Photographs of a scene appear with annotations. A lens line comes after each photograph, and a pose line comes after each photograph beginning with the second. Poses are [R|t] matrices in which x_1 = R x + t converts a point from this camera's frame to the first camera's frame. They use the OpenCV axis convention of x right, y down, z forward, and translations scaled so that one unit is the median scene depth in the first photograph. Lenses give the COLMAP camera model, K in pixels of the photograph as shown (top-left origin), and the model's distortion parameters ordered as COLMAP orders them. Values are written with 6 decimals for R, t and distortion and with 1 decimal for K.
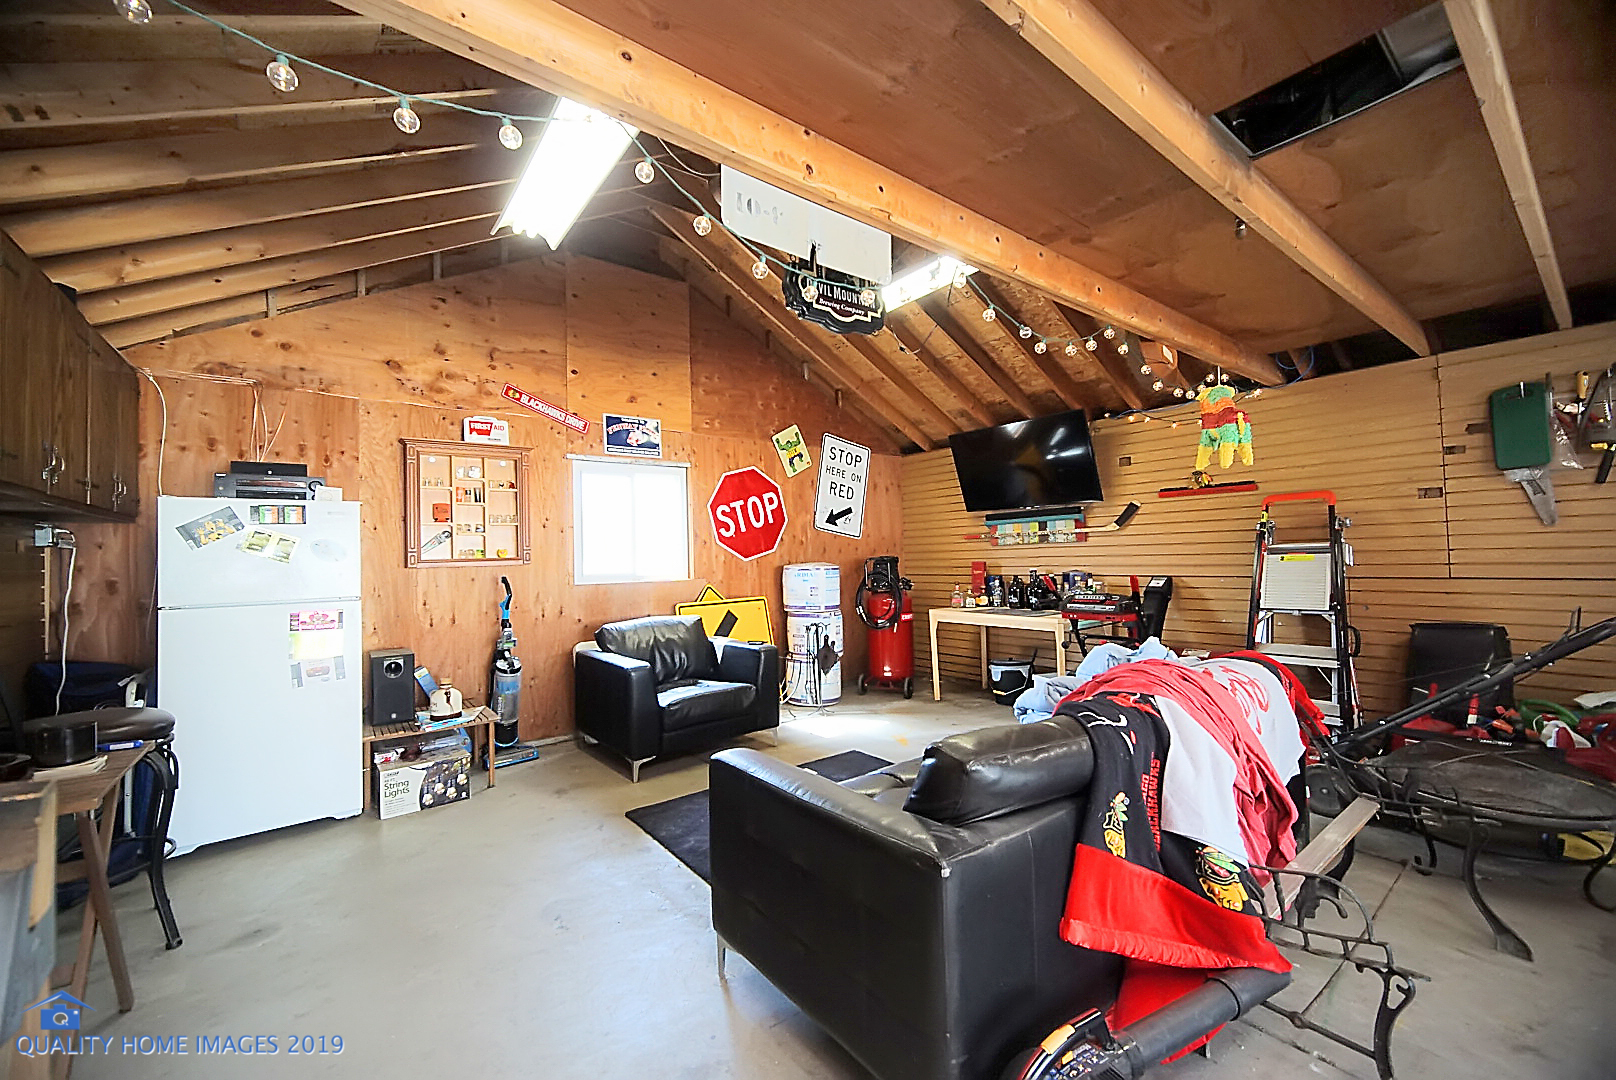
lens RADIAL K [[638.8, 0, 810.1], [0, 638.8, 536.9], [0, 0, 1]] dist [-0.001129, -0.000556]
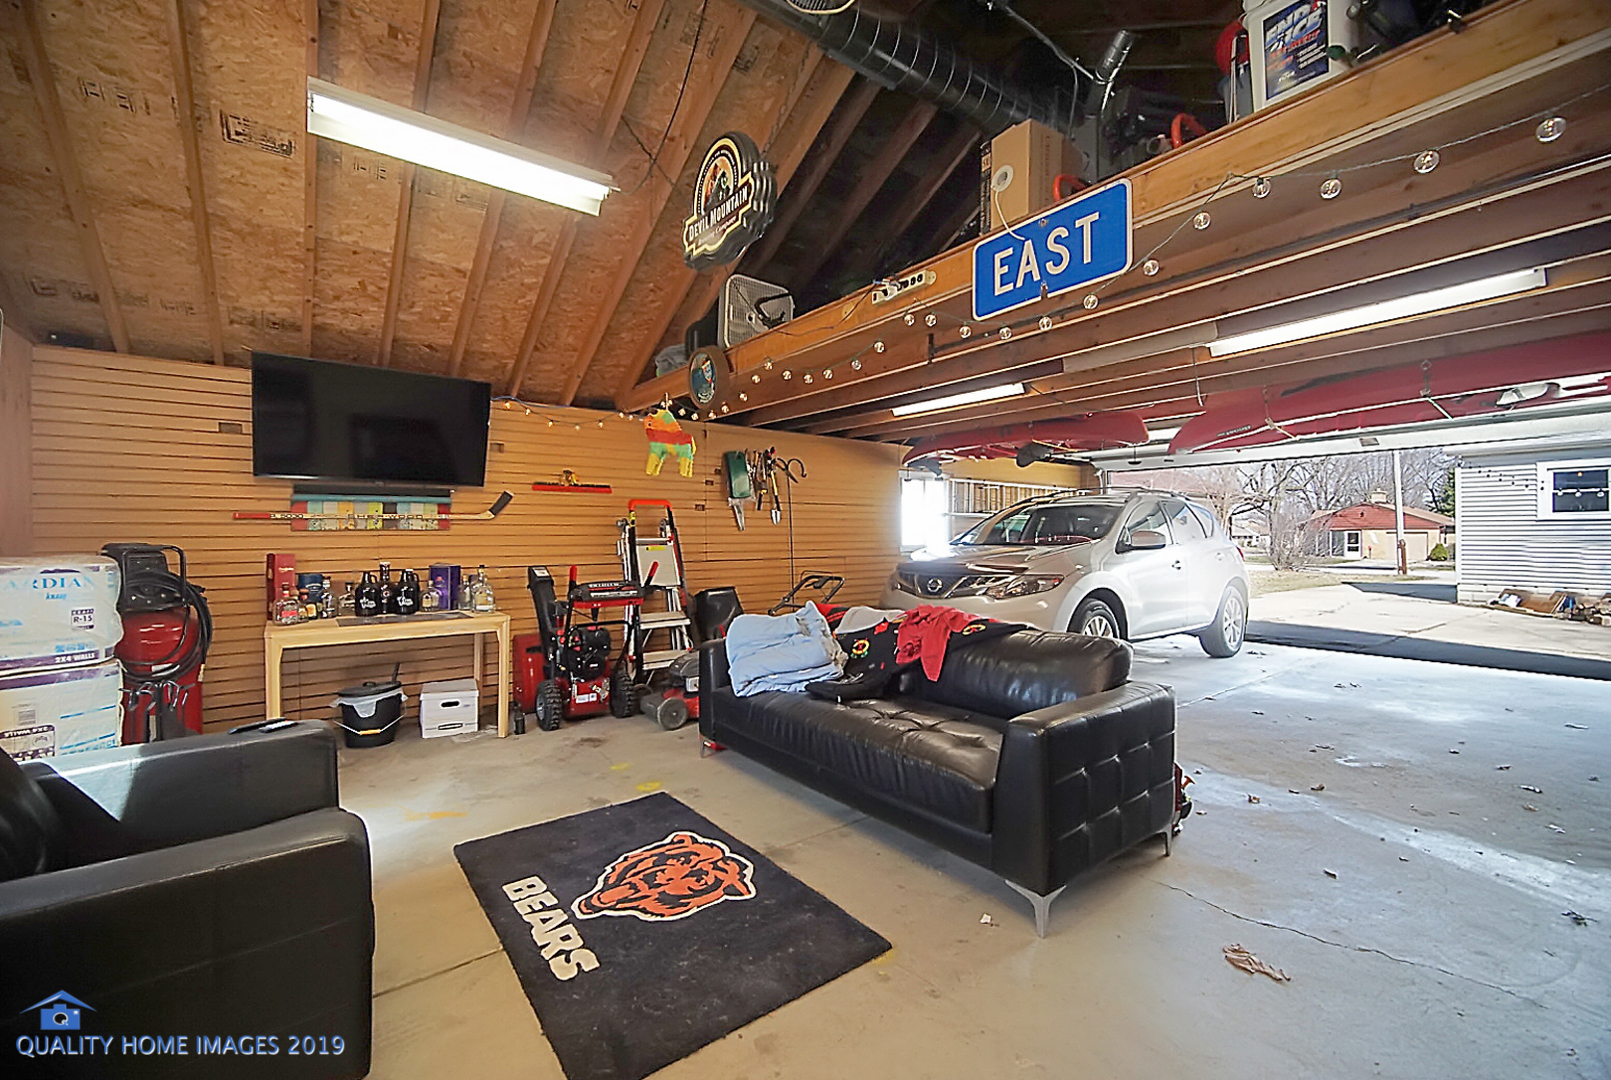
lens RADIAL K [[636.8, 0, 806.4], [0, 636.8, 539.4], [0, 0, 1]] dist [-0.001129, -0.000556]
pose [[0.015571, 0.023529, 0.999602, -0.426547], [-0.024707, 0.999427, -0.023140, 0.028053], [-0.999573, -0.024337, 0.016144, 0.494442]]
